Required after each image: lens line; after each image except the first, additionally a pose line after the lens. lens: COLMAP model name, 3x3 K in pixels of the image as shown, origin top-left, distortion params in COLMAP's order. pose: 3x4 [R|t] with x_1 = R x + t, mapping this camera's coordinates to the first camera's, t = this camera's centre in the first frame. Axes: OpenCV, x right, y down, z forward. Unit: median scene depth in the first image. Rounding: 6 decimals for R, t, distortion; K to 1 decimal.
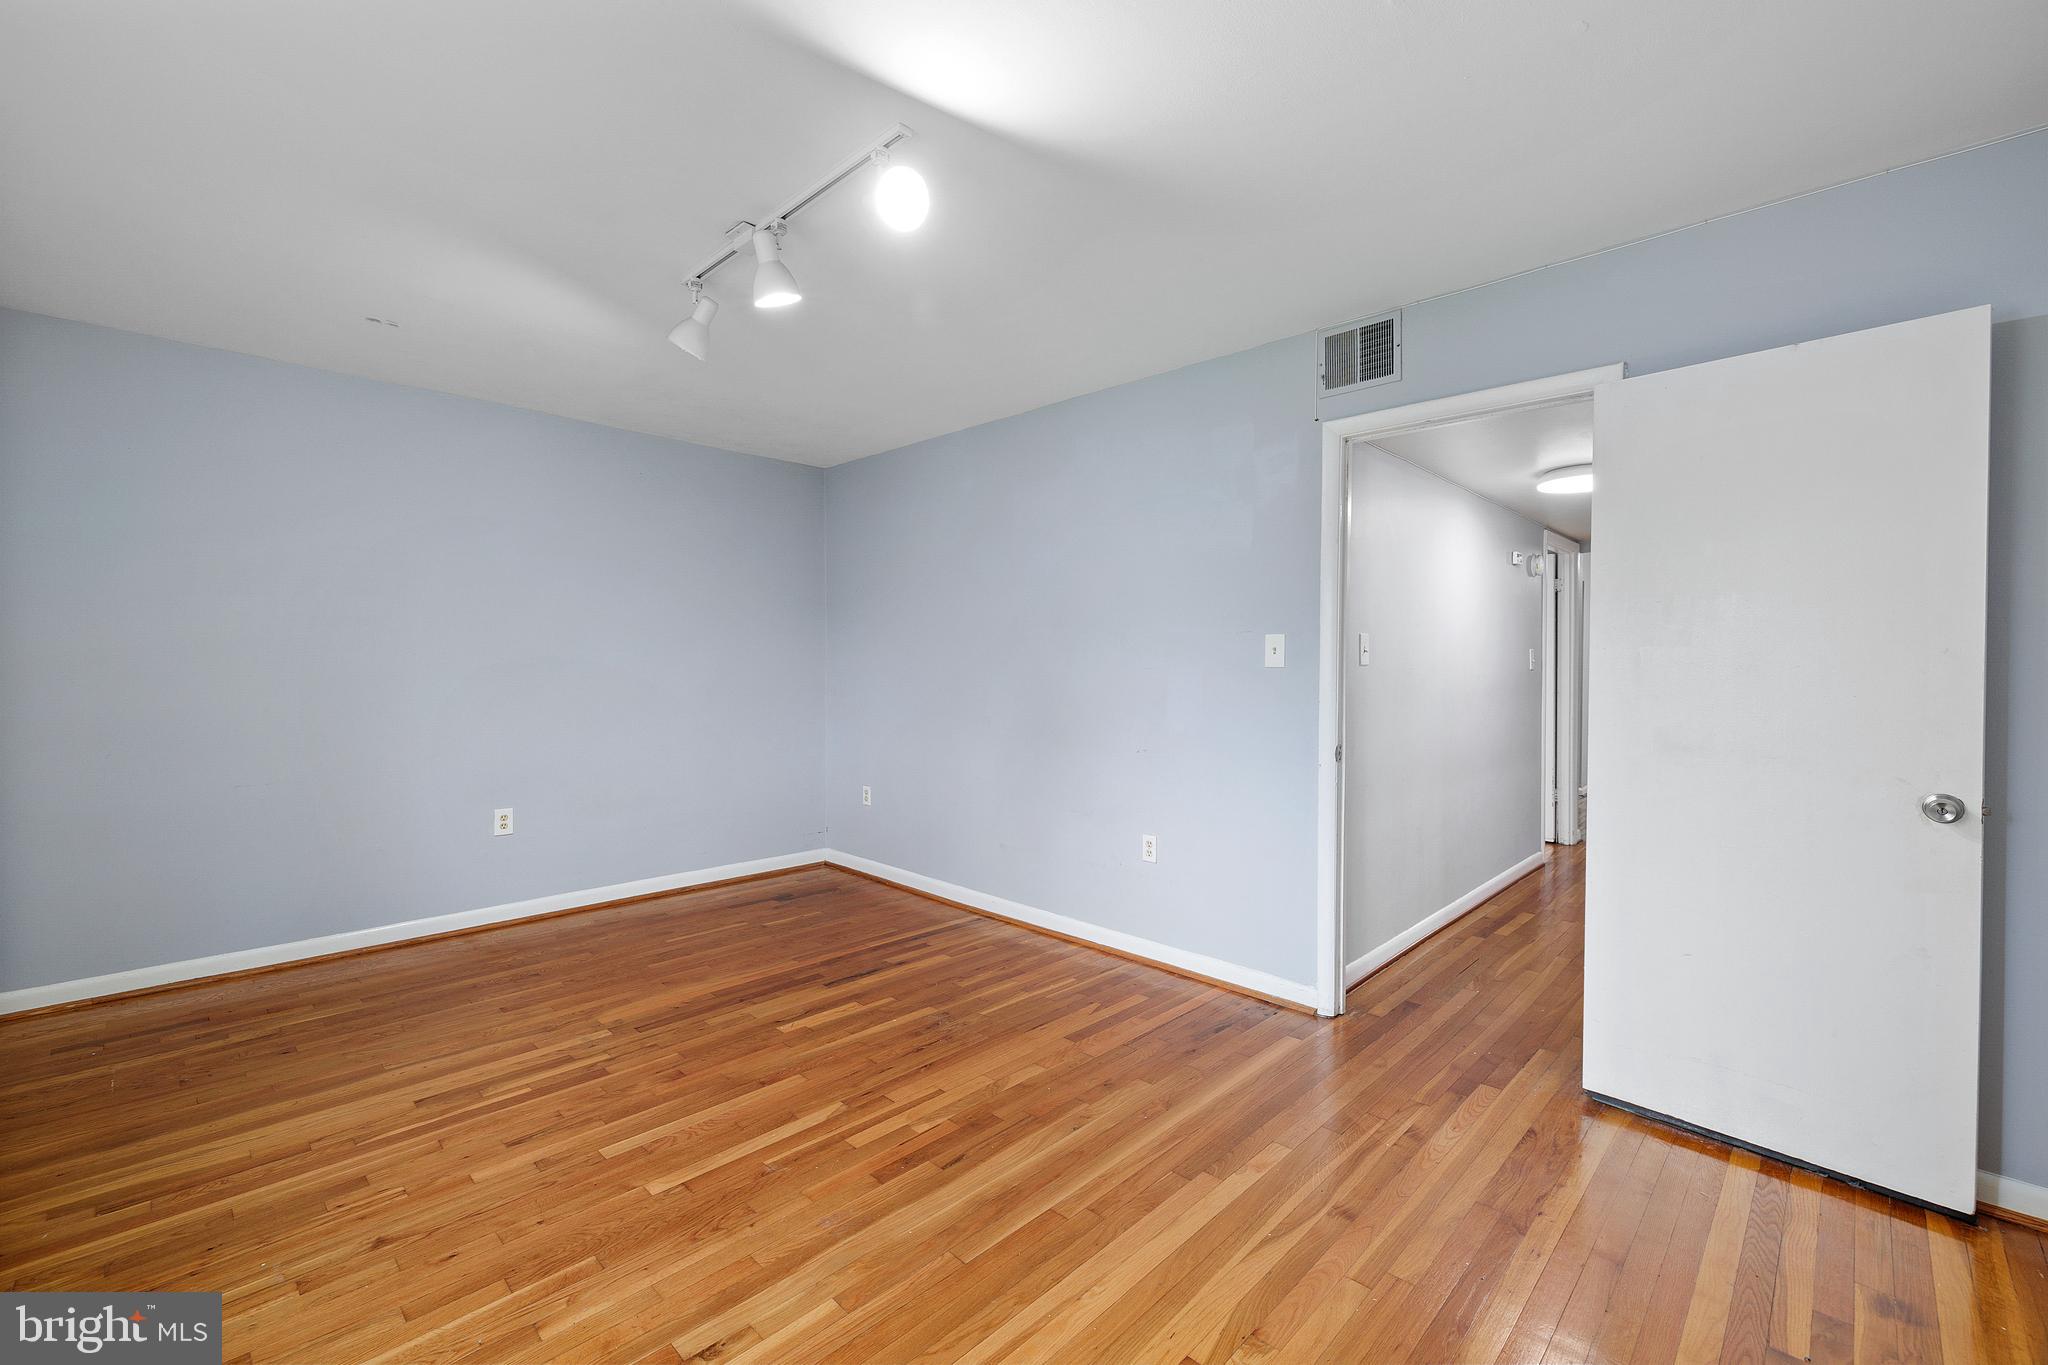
lens RADIAL K [[859.5, 0, 1016.8], [0, 859.5, 676.4], [0, 0, 1]] dist [0.001568, -0.001645]
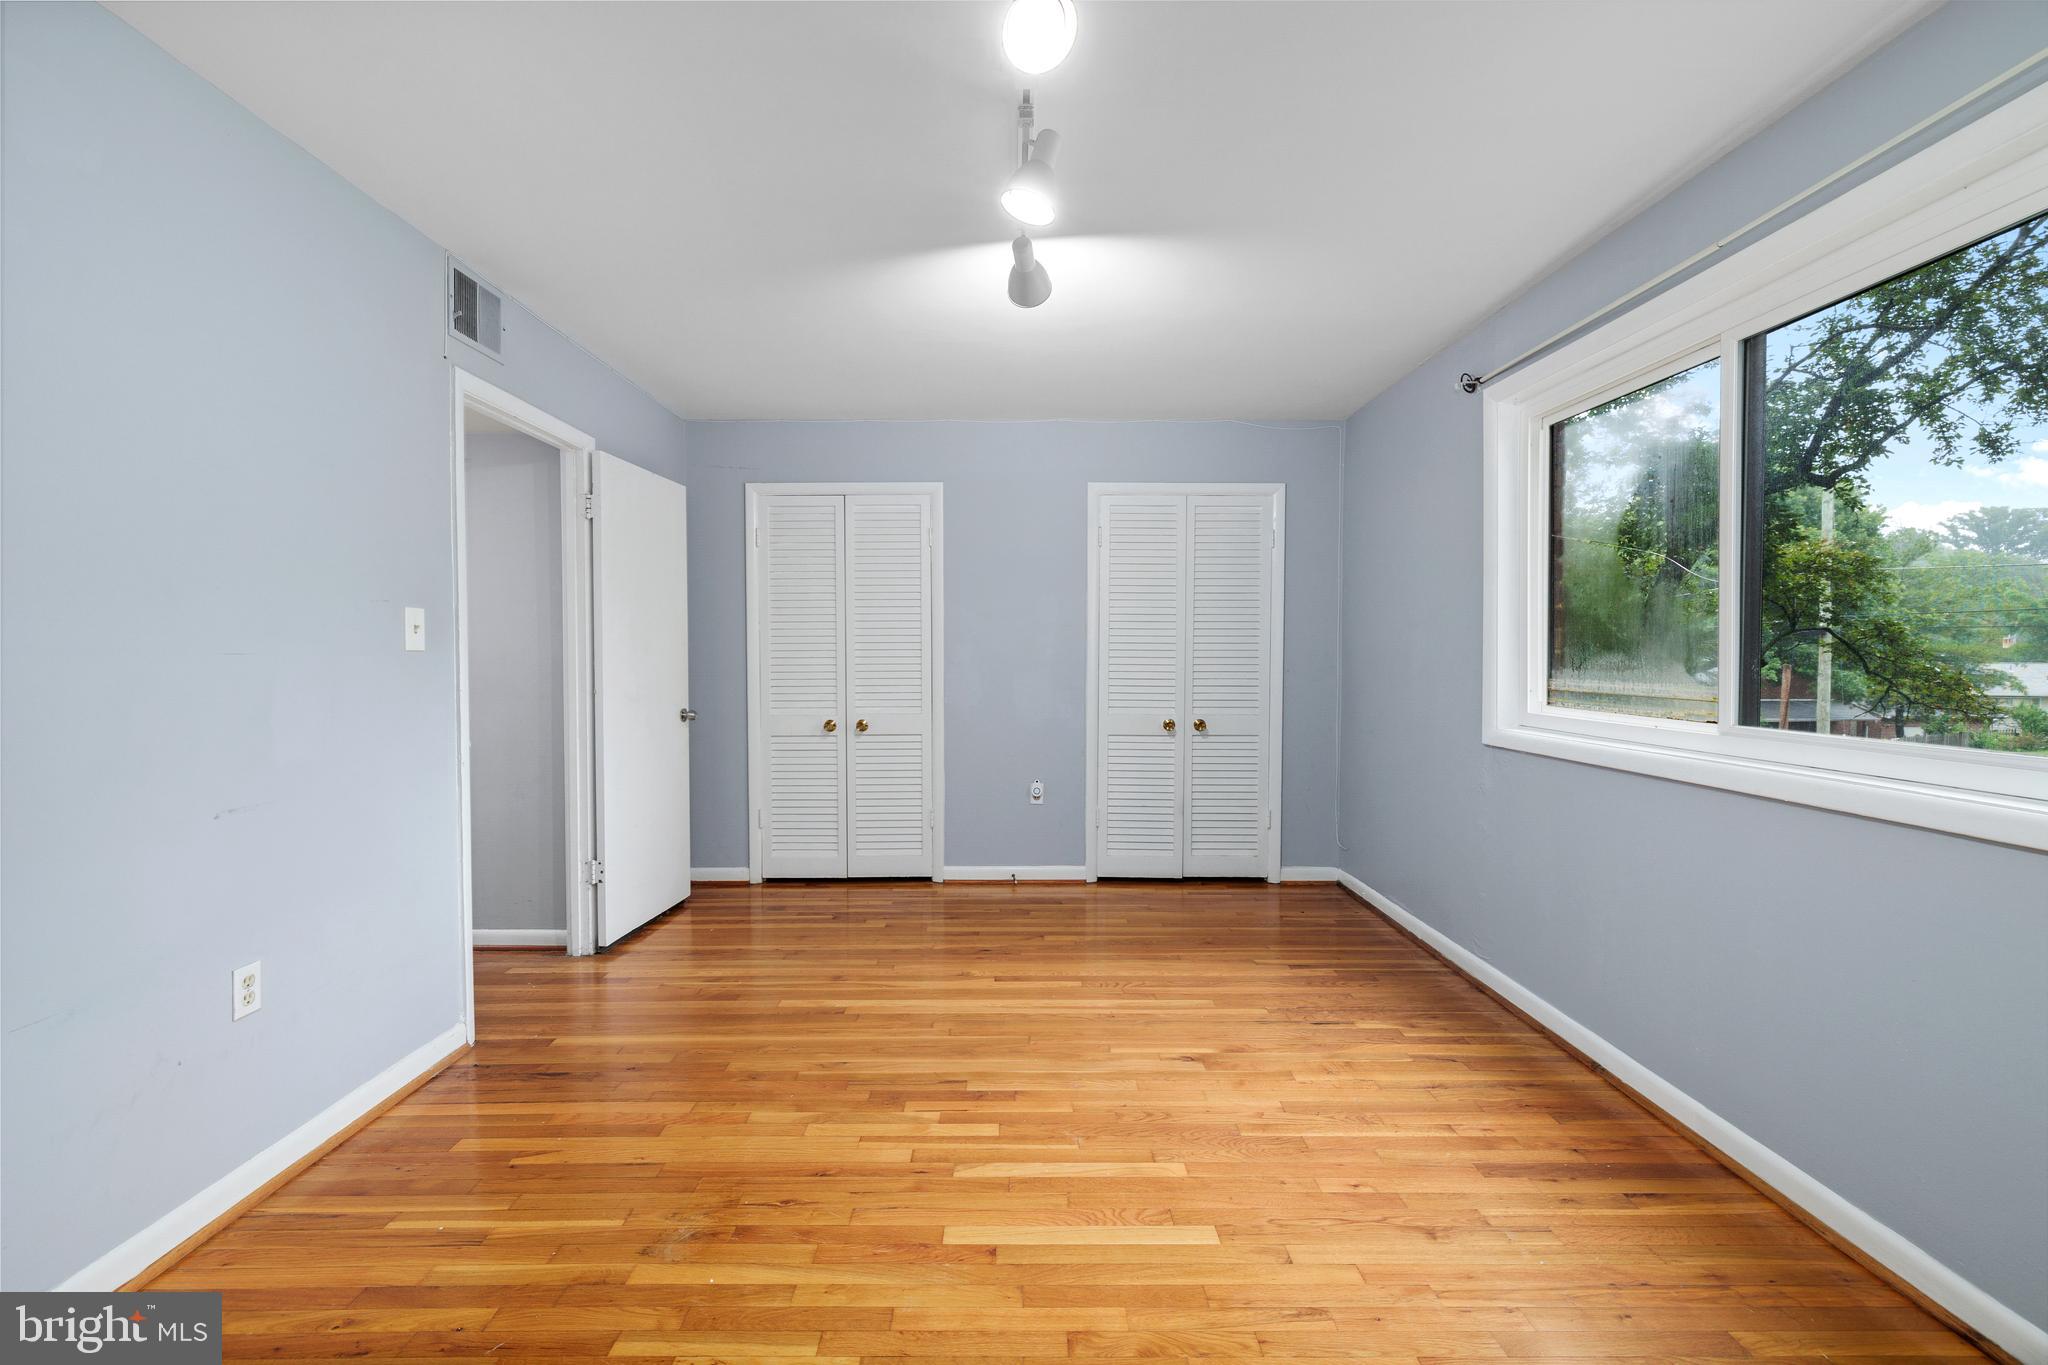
lens RADIAL K [[859.5, 0, 1015.9], [0, 859.5, 675.5], [0, 0, 1]] dist [0.001568, -0.001645]
pose [[-0.703282, -0.024224, 0.710498, -0.679775], [0.004119, 0.999264, 0.038146, -0.016520], [-0.710899, 0.029754, -0.702664, 1.255709]]
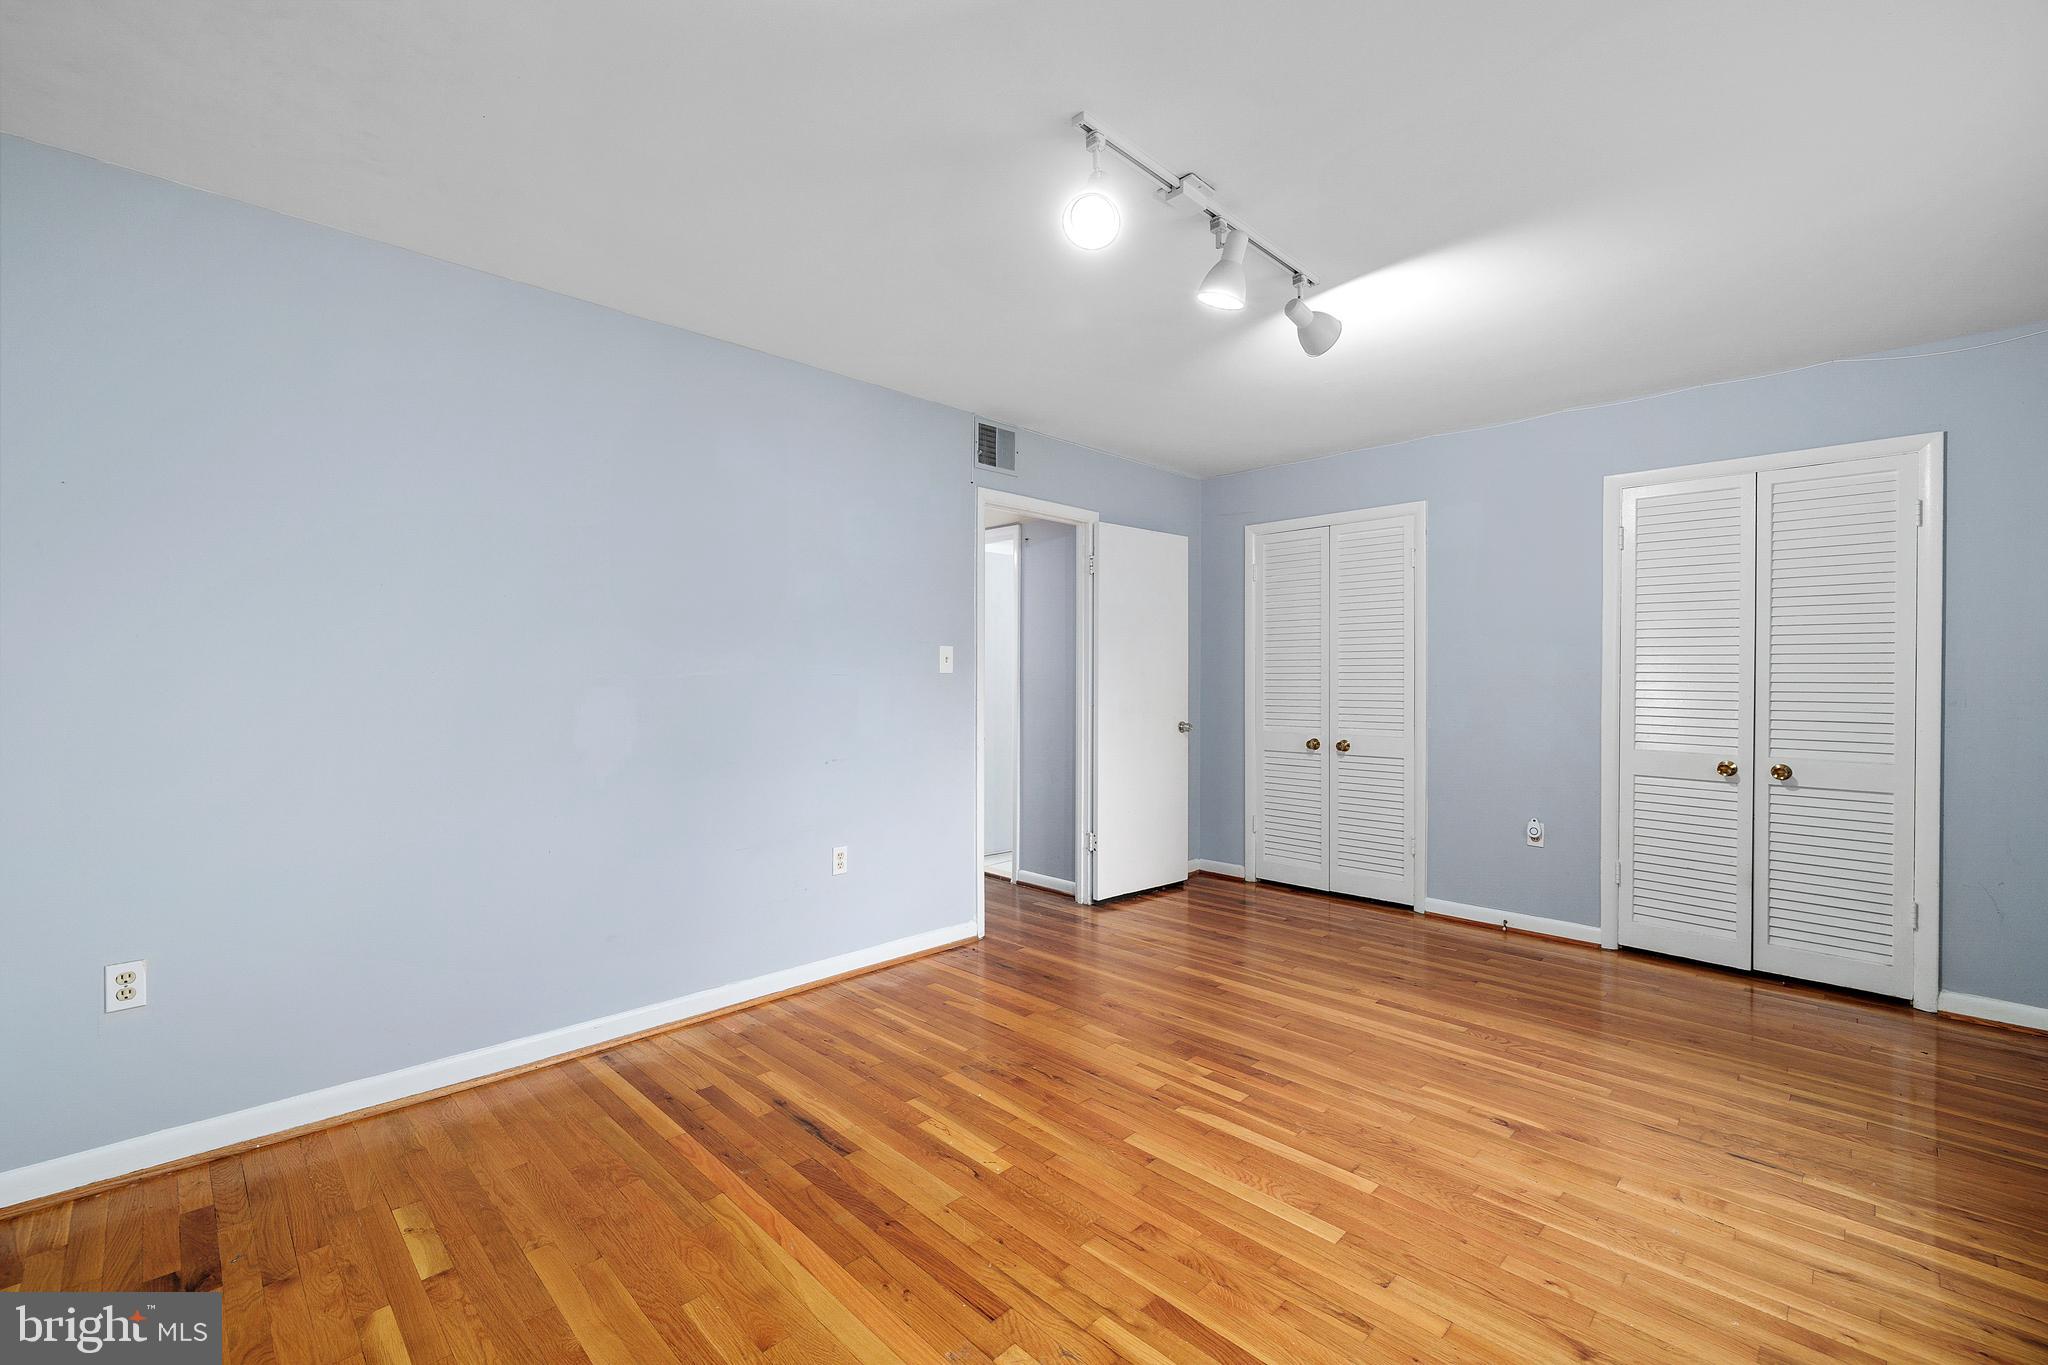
lens RADIAL K [[859.5, 0, 1015.4], [0, 859.5, 675.2], [0, 0, 1]] dist [0.001568, -0.001645]
pose [[0.010344, -0.006575, 0.999925, -0.990729], [0.009432, 0.999935, 0.006478, -0.015914], [-0.999902, 0.009364, 0.010405, 0.963373]]
